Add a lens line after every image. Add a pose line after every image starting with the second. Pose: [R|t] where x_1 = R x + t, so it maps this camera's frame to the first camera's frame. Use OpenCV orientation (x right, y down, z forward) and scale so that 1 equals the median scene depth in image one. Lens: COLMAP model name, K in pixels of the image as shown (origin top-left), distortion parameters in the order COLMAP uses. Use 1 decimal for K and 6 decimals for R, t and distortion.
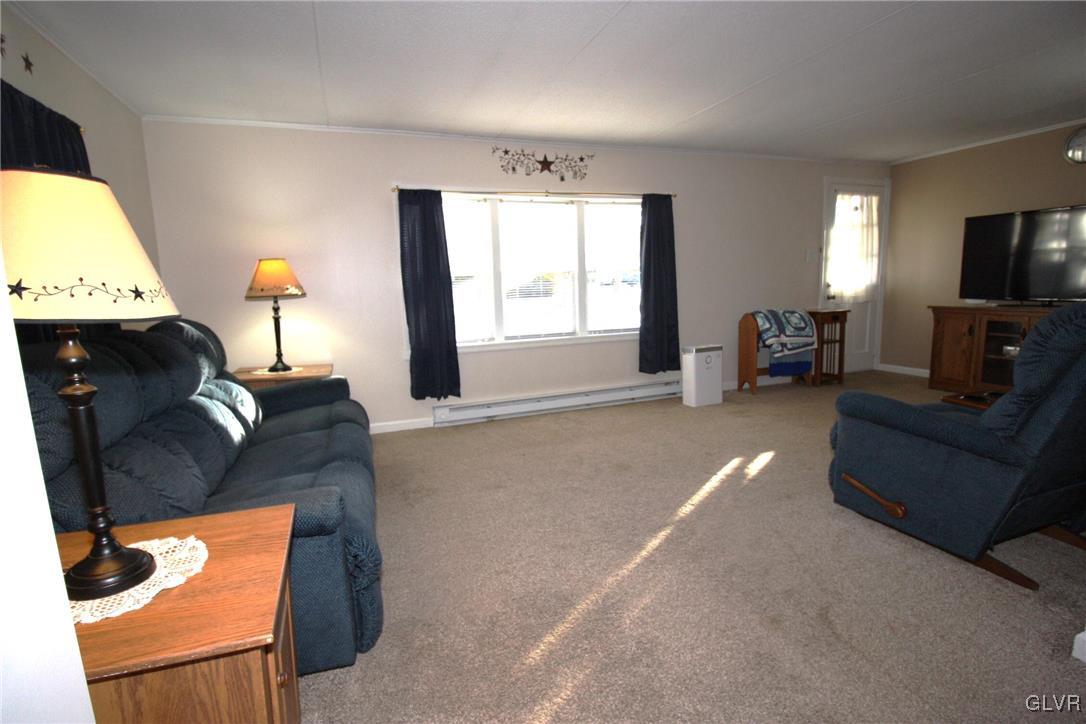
lens RADIAL K [[516.7, 0, 543.0], [0, 516.7, 362.0], [0, 0, 1]] dist [-0.001917, -0.006942]
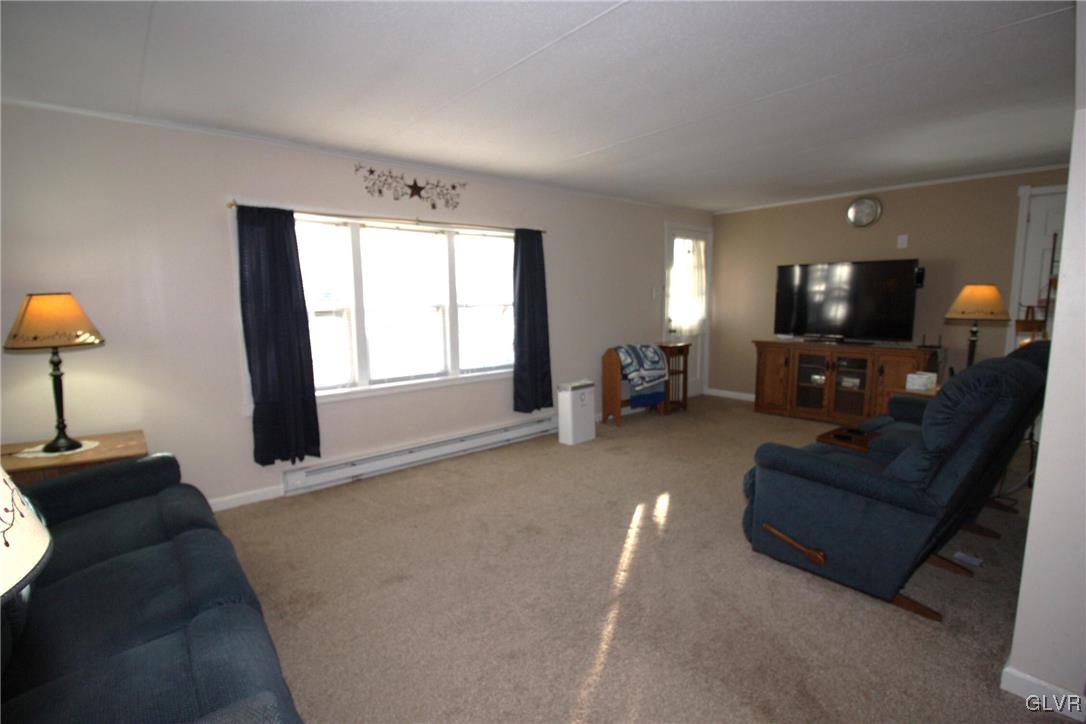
lens RADIAL K [[516.7, 0, 543.0], [0, 516.7, 362.0], [0, 0, 1]] dist [-0.001917, -0.006942]
pose [[0.941125, -0.017973, 0.337581, -0.094539], [0.029428, 0.999151, -0.028845, -0.047898], [-0.336776, 0.037081, 0.940854, 0.085272]]
